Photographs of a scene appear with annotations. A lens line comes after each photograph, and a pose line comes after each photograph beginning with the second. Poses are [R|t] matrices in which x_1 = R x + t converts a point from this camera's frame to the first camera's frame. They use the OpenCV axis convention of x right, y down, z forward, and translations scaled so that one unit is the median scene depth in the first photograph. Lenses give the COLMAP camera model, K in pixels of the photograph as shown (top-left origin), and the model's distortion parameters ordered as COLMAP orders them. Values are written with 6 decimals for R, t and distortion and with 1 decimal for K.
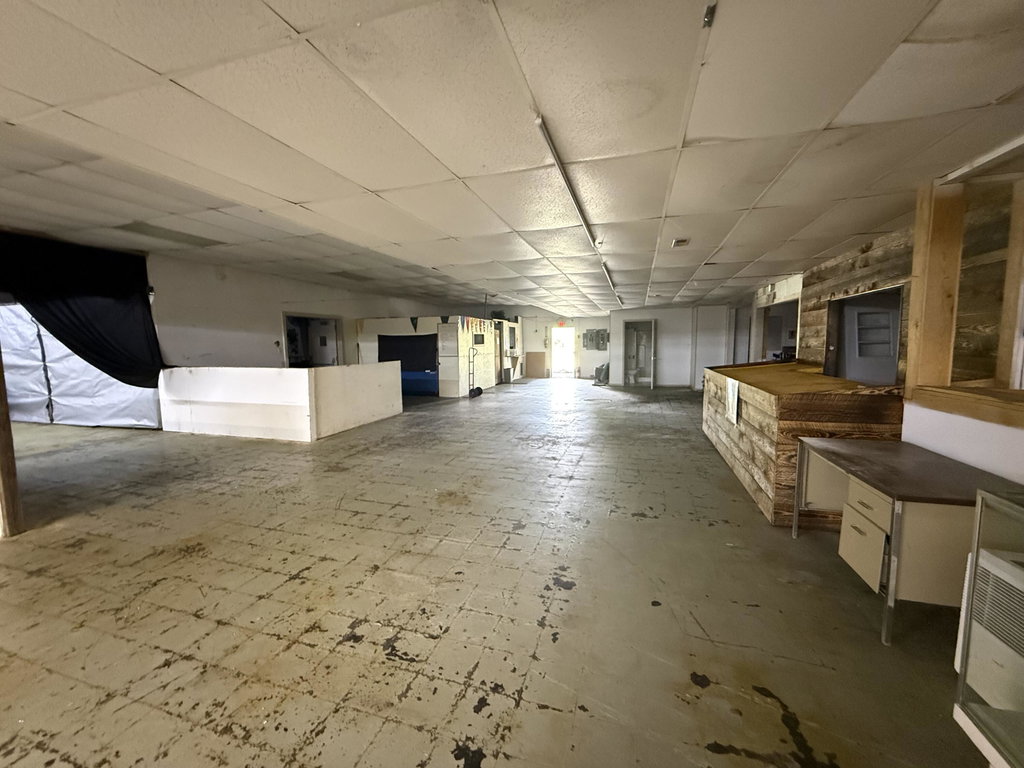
lens RADIAL K [[409.1, 0, 511.1], [0, 409.1, 383.8], [0, 0, 1]] dist [0.002187, -0.000111]
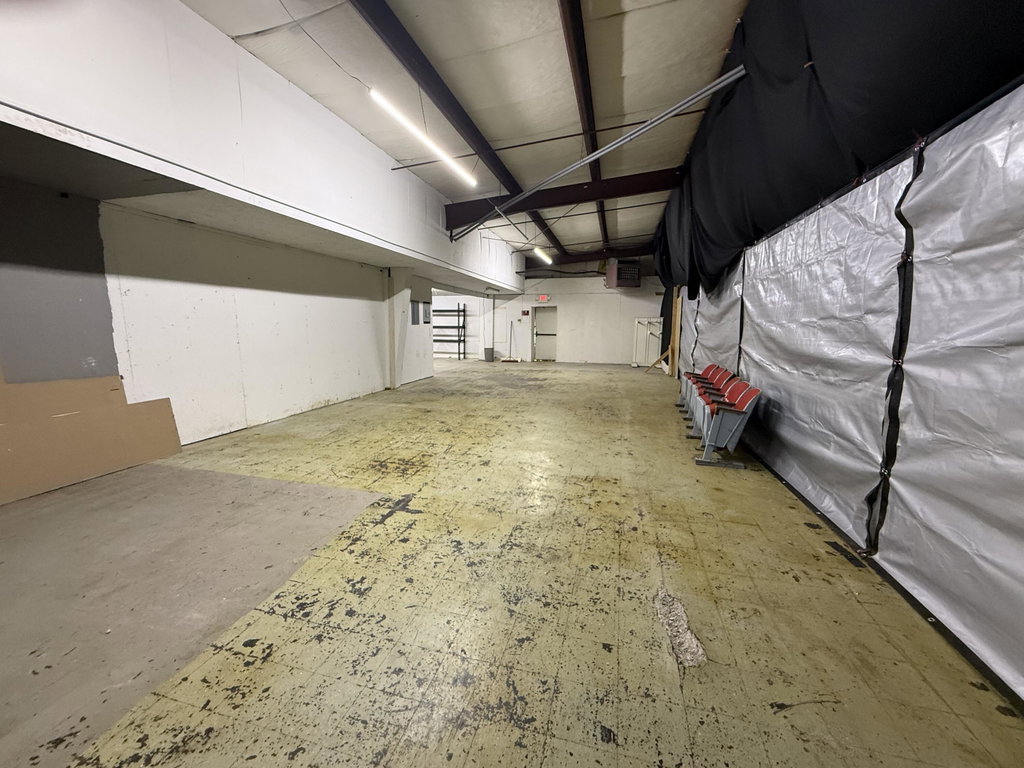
lens RADIAL K [[409.1, 0, 511.5], [0, 409.1, 382.2], [0, 0, 1]] dist [0.002187, -0.000111]
pose [[0.041254, 0.155998, -0.986895, -0.847865], [-0.108492, 0.982595, 0.150783, -0.049640], [0.993241, 0.100850, 0.057461, 0.701696]]
